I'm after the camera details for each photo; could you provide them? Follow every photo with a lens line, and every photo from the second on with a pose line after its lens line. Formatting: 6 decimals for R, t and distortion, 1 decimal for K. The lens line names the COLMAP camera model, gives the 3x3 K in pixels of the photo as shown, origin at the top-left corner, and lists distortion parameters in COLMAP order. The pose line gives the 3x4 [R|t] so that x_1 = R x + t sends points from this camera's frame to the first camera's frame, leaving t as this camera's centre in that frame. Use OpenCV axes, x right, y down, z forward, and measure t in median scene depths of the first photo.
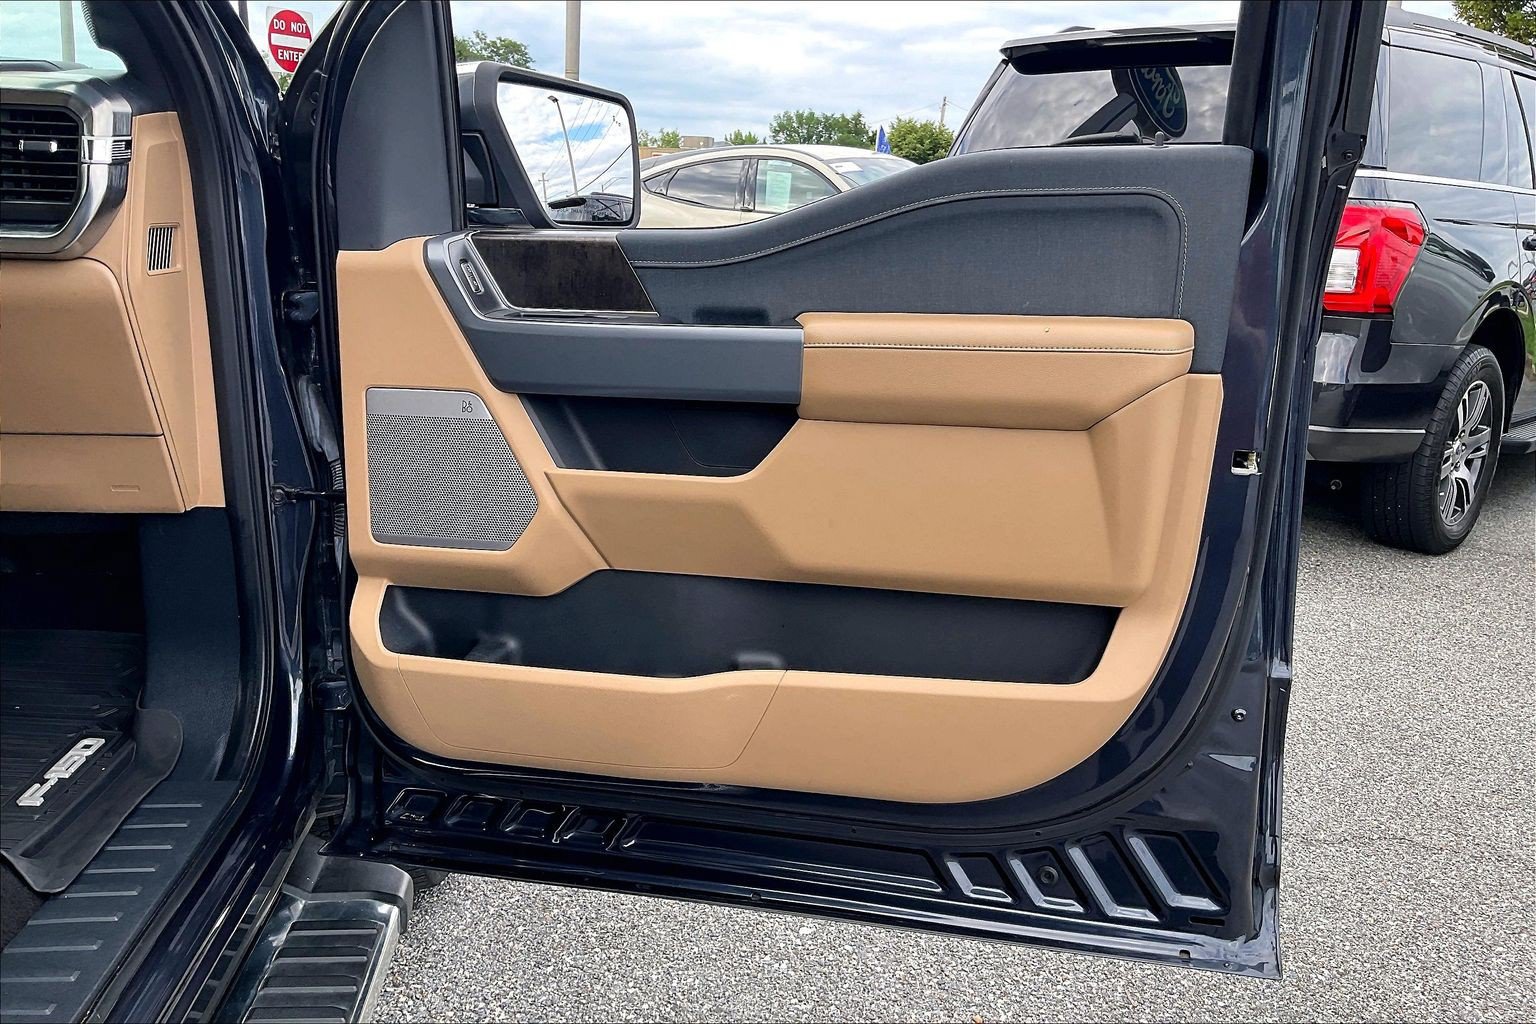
lens RADIAL K [[1271.2, 0, 774.0], [0, 1271.2, 506.5], [0, 0, 1]] dist [0.079095, -0.096249]
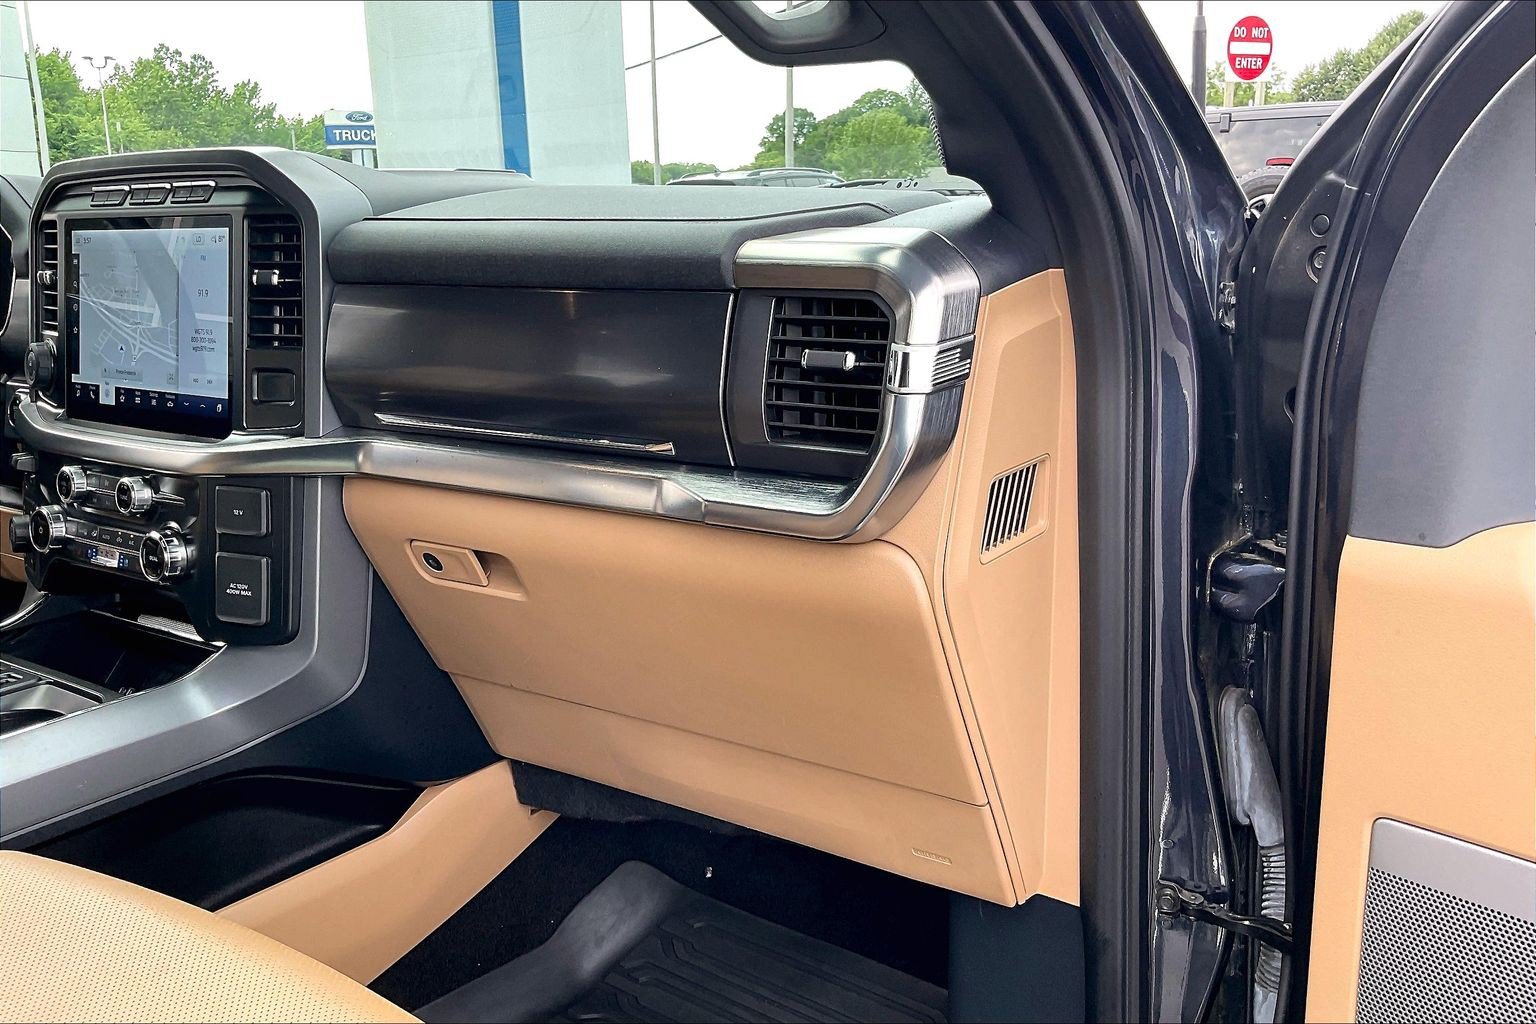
lens RADIAL K [[1271.2, 0, 774.0], [0, 1271.2, 506.5], [0, 0, 1]] dist [0.079095, -0.096249]
pose [[0.774206, 0.092522, -0.626135, -0.197166], [-0.094383, 0.995074, 0.030335, -0.204462], [0.625857, 0.035611, 0.779124, 0.480847]]
